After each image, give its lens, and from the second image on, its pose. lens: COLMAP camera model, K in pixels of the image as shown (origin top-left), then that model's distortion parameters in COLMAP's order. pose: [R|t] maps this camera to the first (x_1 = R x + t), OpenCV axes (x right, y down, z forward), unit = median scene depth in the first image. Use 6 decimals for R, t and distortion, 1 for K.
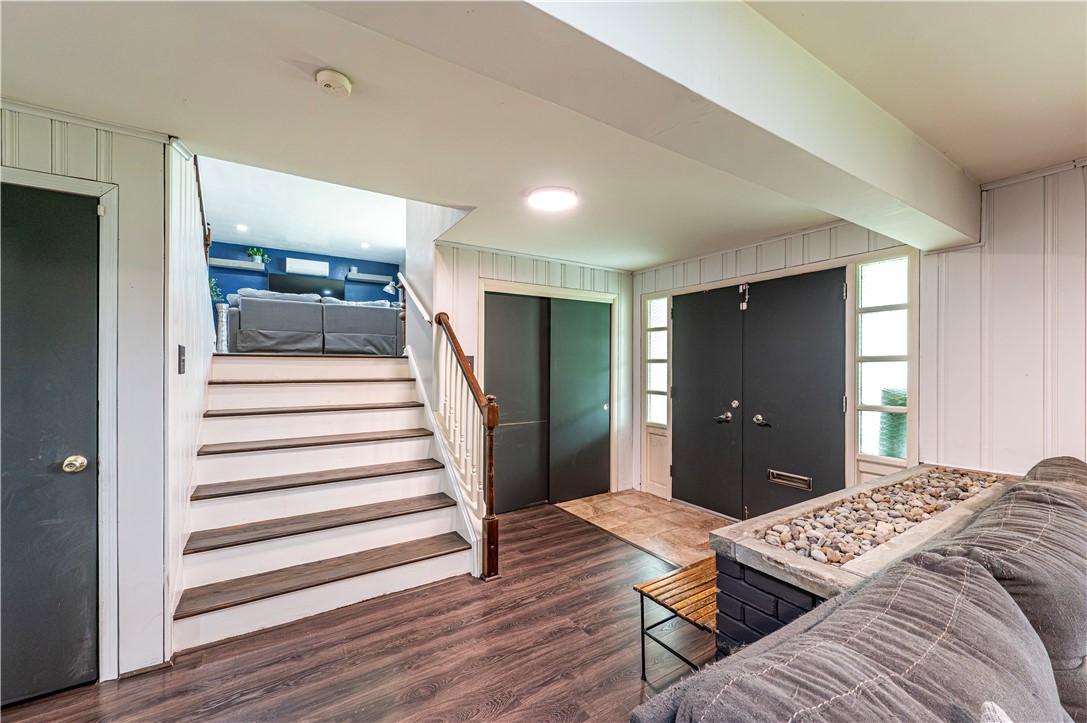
lens RADIAL K [[432.2, 0, 543.0], [0, 432.2, 365.6], [0, 0, 1]] dist [-0.000424, -0.000019]
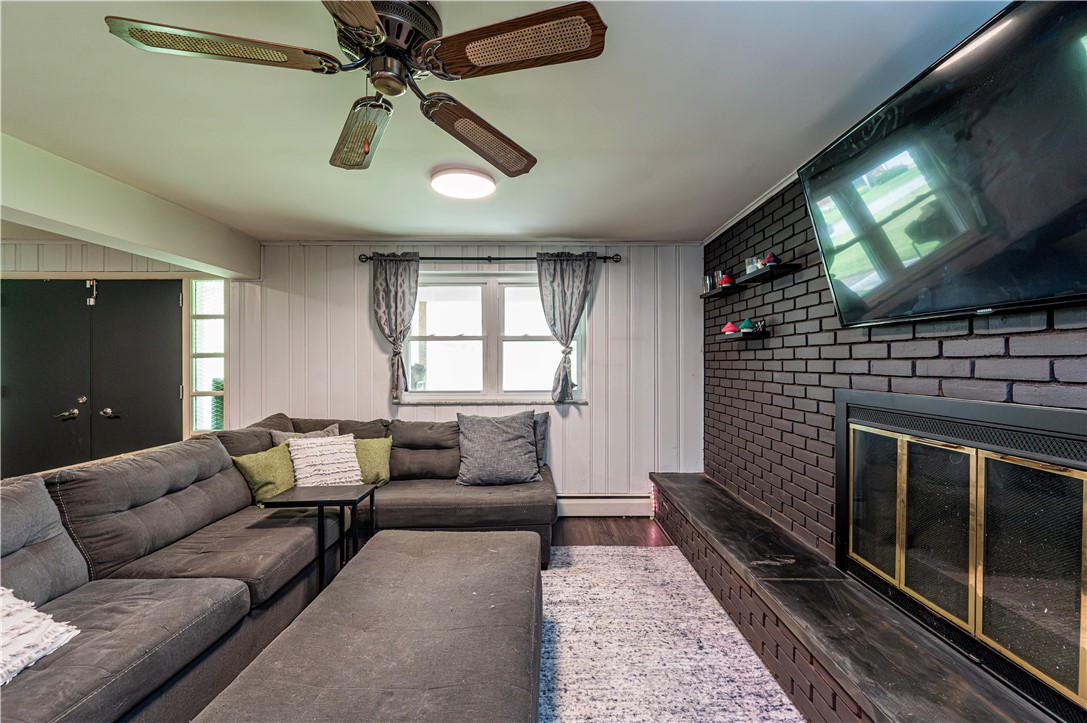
lens RADIAL K [[426.1, 0, 546.0], [0, 426.1, 362.9], [0, 0, 1]] dist [0.001408, 0.000027]
pose [[0.526839, -0.006143, 0.849943, 0.285272], [0.001960, 0.999980, 0.006012, 0.001542], [-0.849963, -0.001501, 0.526840, -0.676870]]
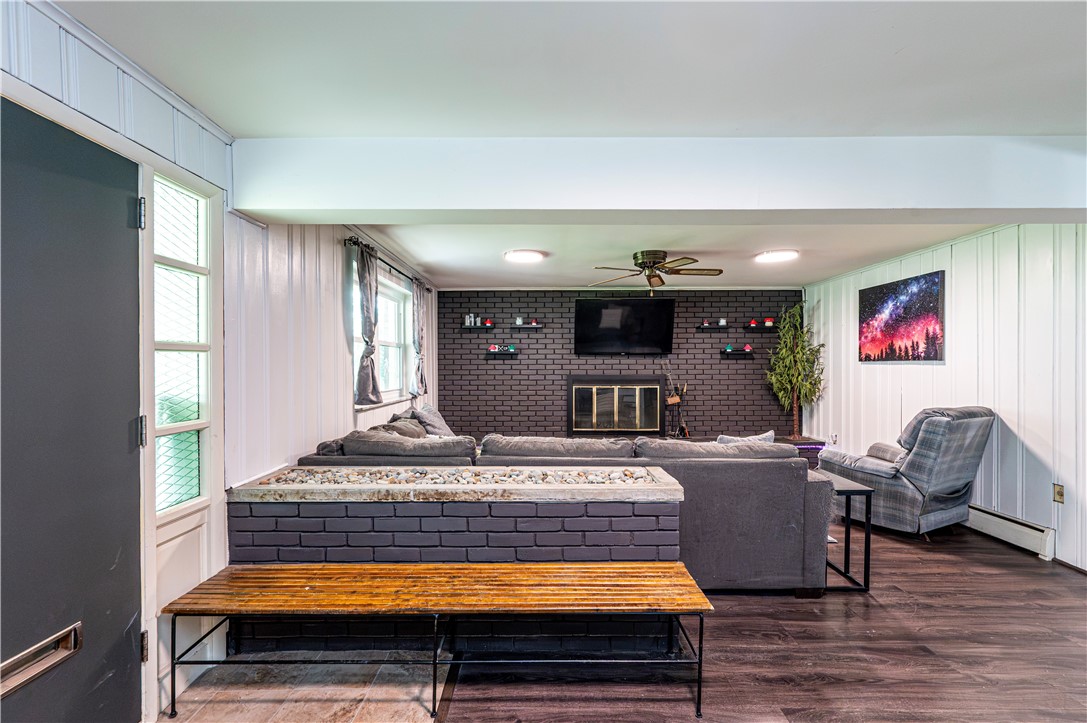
lens RADIAL K [[458.7, 0, 529.5], [0, 458.7, 367.0], [0, 0, 1]] dist [-0.000641, -0.000085]
pose [[-0.824571, -0.002829, 0.565751, 0.007939], [-0.002588, 0.999996, 0.001229, 0.012738], [-0.565752, -0.000451, -0.824575, 1.570607]]
